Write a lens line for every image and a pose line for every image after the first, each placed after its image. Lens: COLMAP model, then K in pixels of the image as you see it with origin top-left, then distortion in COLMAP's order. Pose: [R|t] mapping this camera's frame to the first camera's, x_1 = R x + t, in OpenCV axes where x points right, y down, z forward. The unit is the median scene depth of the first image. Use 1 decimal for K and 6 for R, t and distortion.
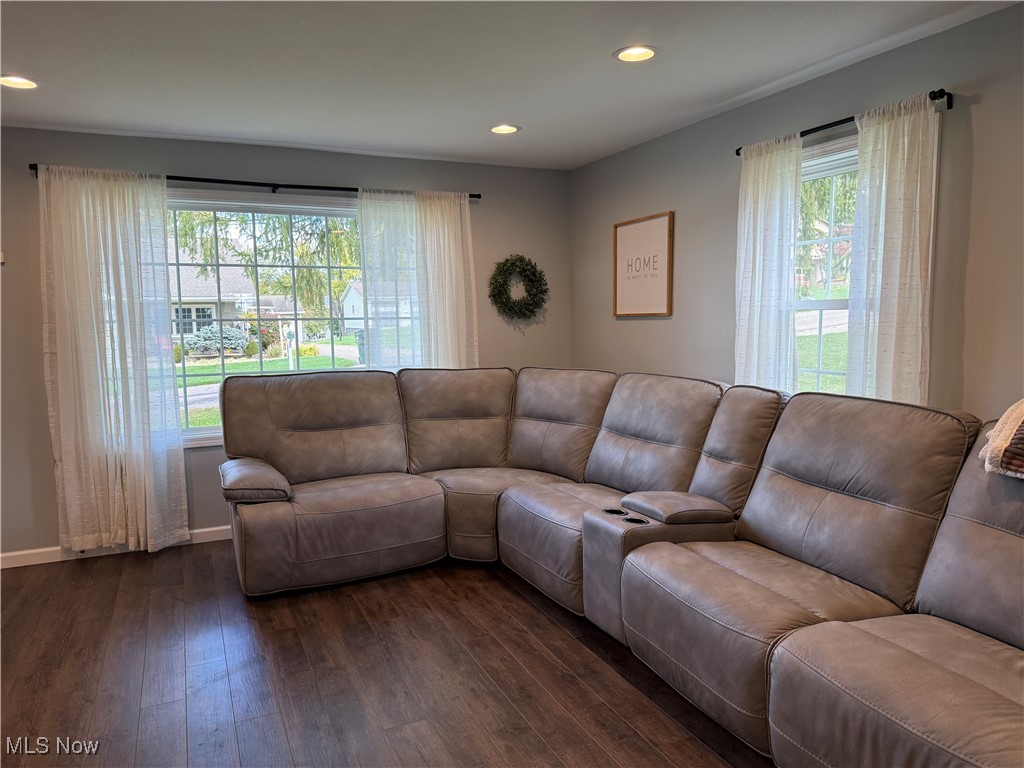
lens RADIAL K [[724.9, 0, 538.0], [0, 724.9, 387.8], [0, 0, 1]] dist [0.070562, -0.085391]
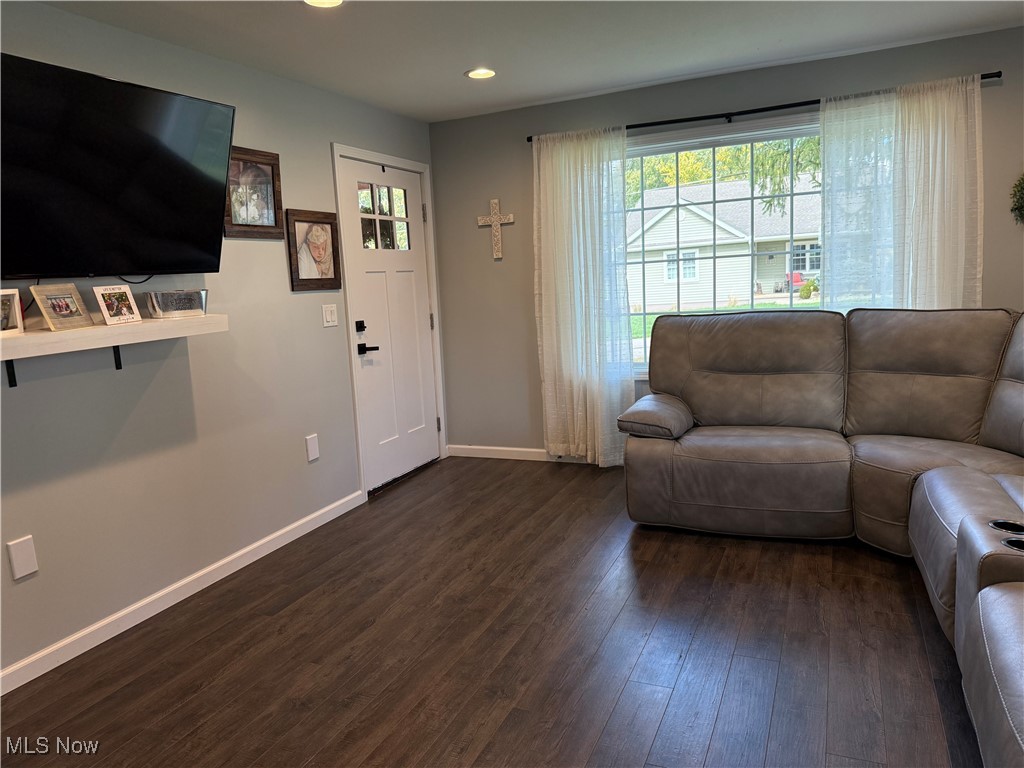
lens RADIAL K [[724.9, 0, 485.5], [0, 724.9, 391.2], [0, 0, 1]] dist [0.070562, -0.085391]
pose [[0.638819, 0.098569, -0.763016, 0.219017], [-0.029475, 0.994166, 0.103753, -0.008090], [0.768792, -0.043790, 0.637998, 0.140892]]
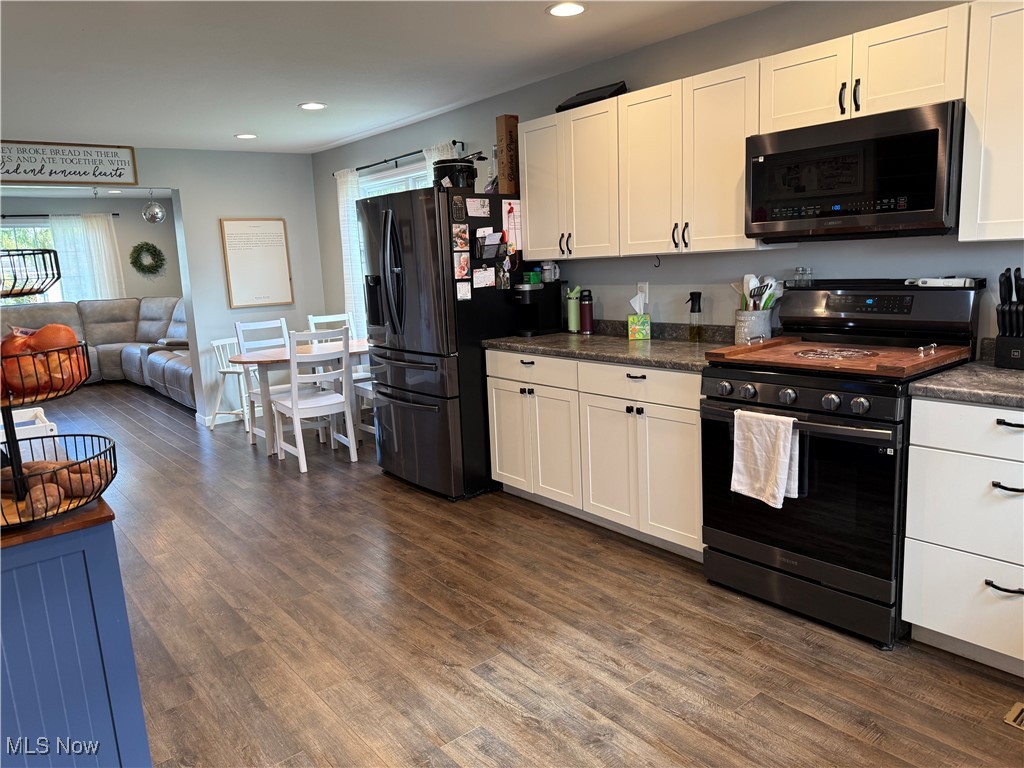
lens RADIAL K [[724.9, 0, 514.4], [0, 724.9, 381.1], [0, 0, 1]] dist [0.070562, -0.085391]
pose [[0.971284, -0.068194, 0.227942, 0.584961], [0.053505, 0.996110, 0.070021, 0.136192], [-0.231831, -0.055815, 0.971154, -1.497021]]
